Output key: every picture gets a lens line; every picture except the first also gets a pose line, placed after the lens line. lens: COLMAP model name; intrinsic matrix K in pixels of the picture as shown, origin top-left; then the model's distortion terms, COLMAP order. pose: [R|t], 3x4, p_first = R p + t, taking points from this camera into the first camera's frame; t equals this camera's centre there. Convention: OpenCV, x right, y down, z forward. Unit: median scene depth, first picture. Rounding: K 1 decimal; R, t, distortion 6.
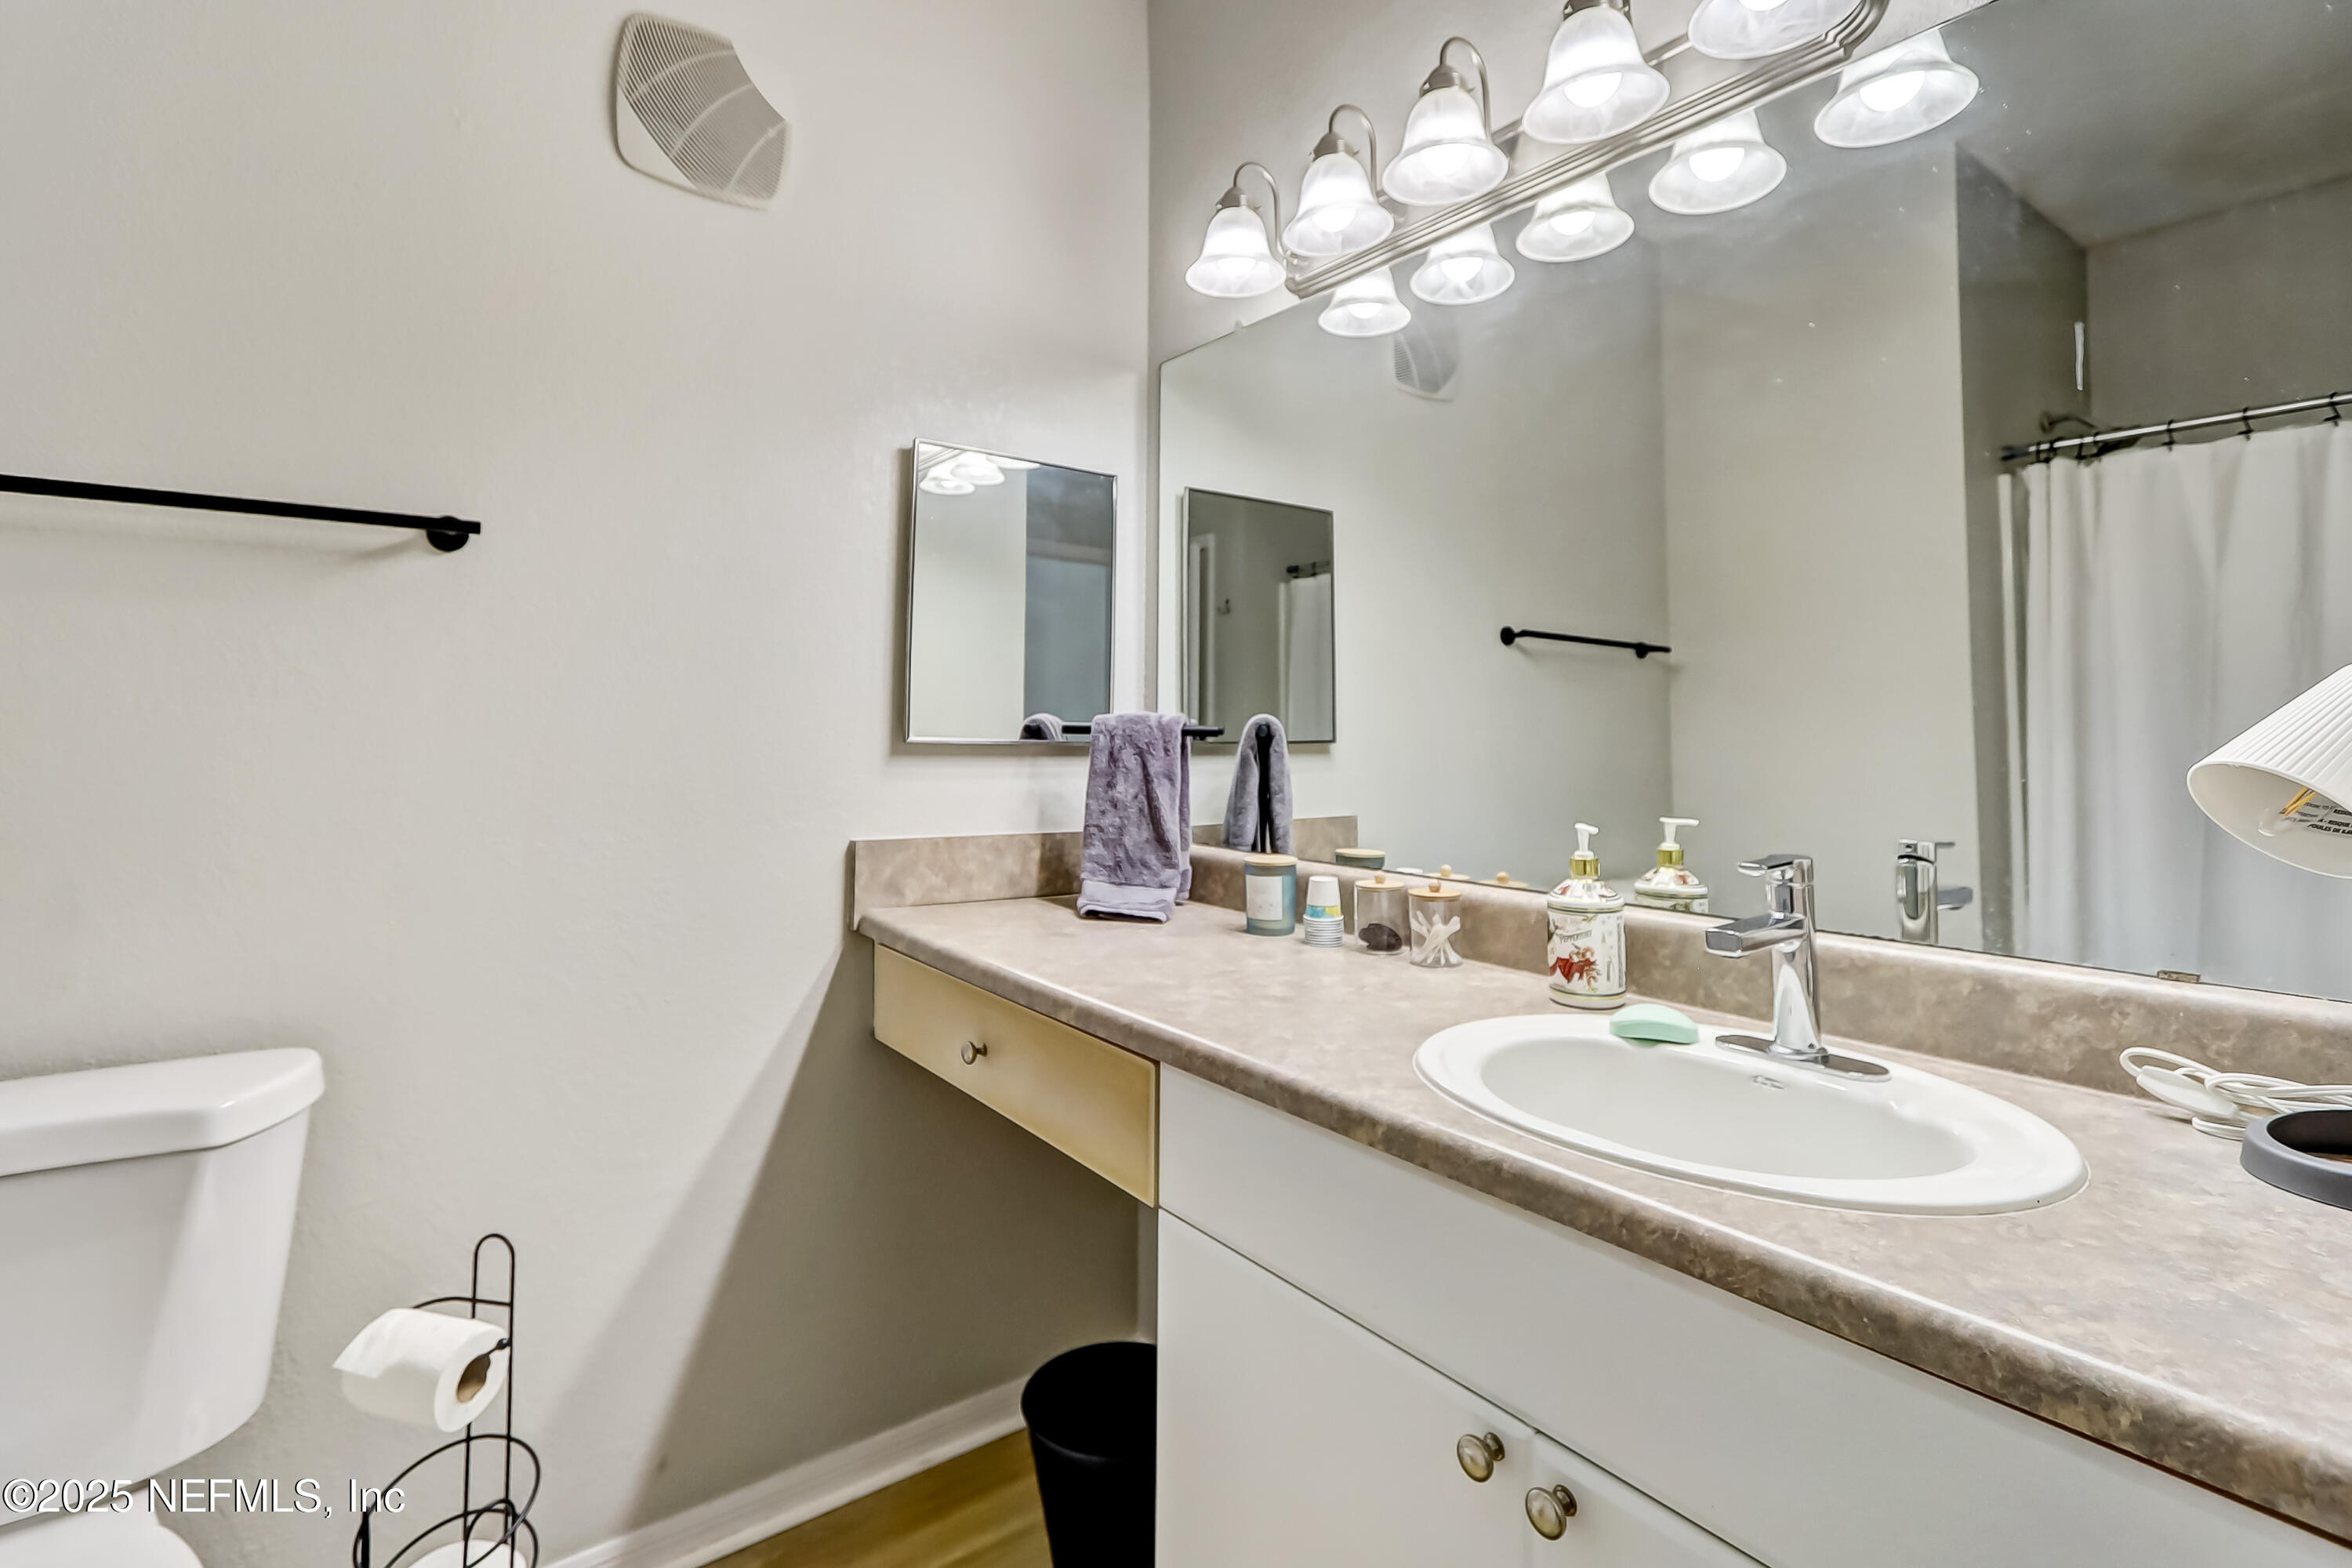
lens RADIAL K [[1075.4, 0, 1157.4], [0, 1075.4, 687.7], [0, 0, 1]] dist [0.000063, 0.000197]
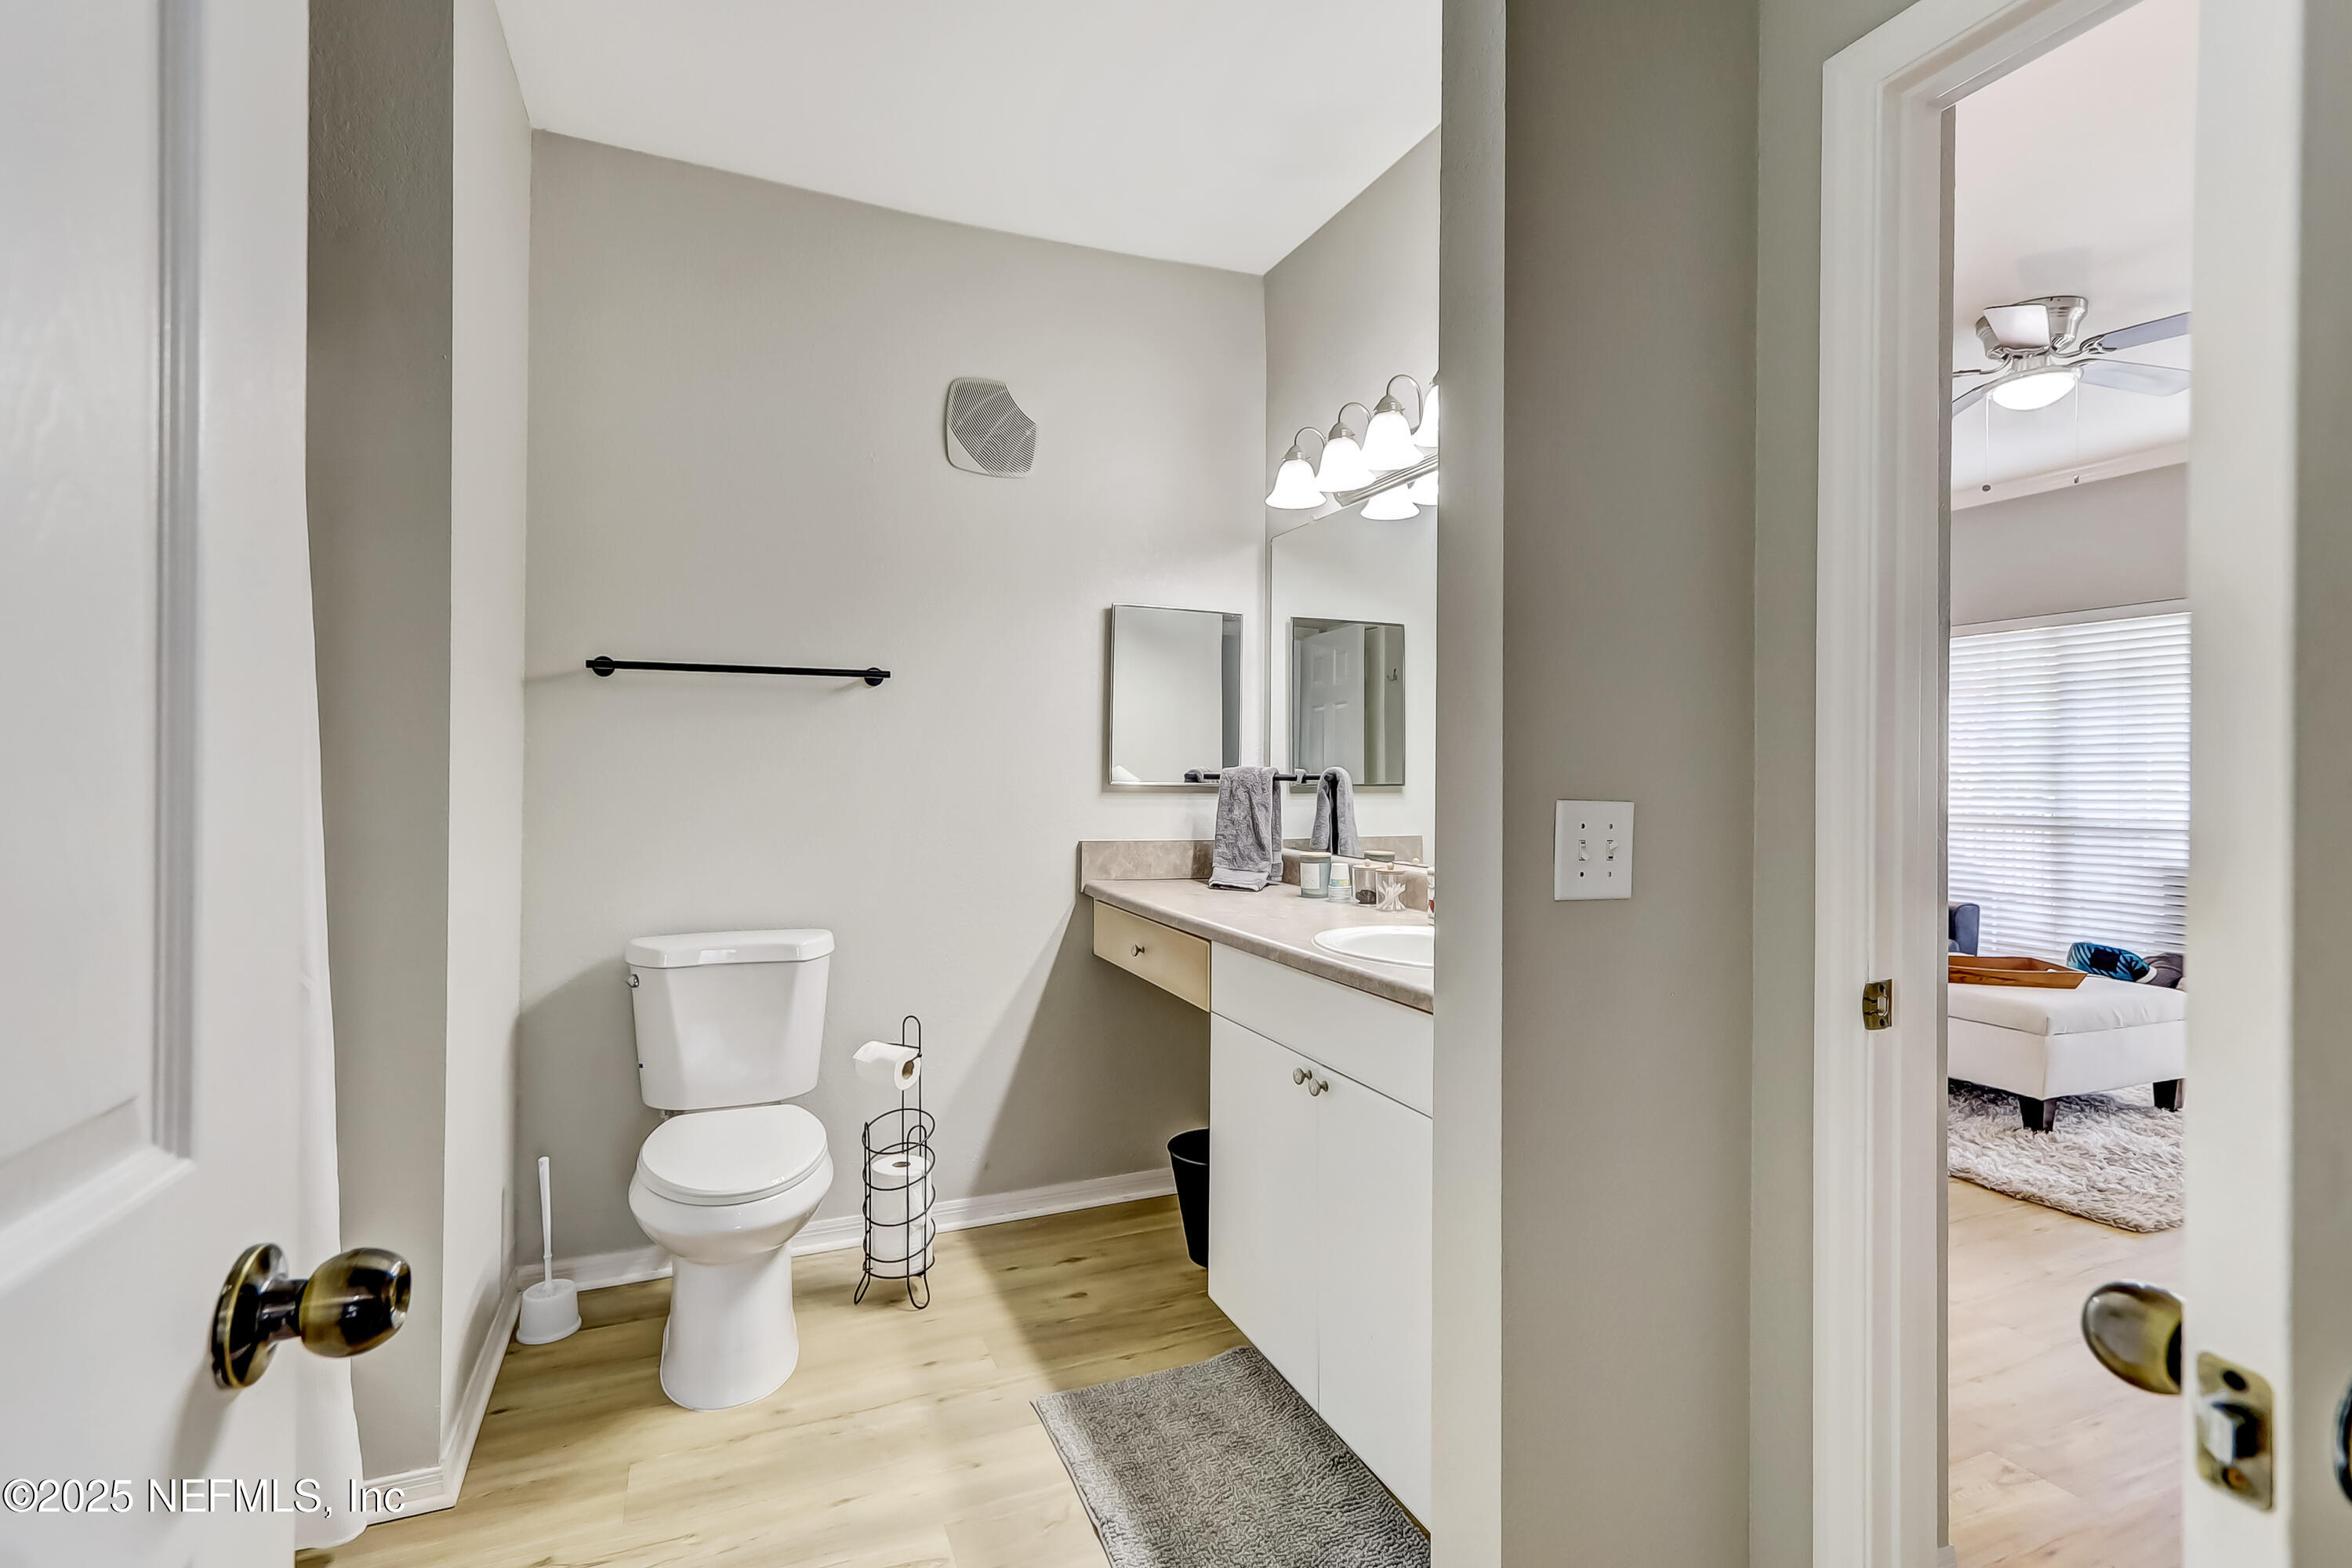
lens RADIAL K [[1066.8, 0, 1176.0], [0, 1066.8, 784.0], [0, 0, 1]] dist [0.019343, 0.000408]
pose [[0.972378, -0.000806, -0.233411, 0.259563], [0.012297, 0.998782, 0.047780, -0.029464], [0.233089, -0.049331, 0.971203, -0.611476]]
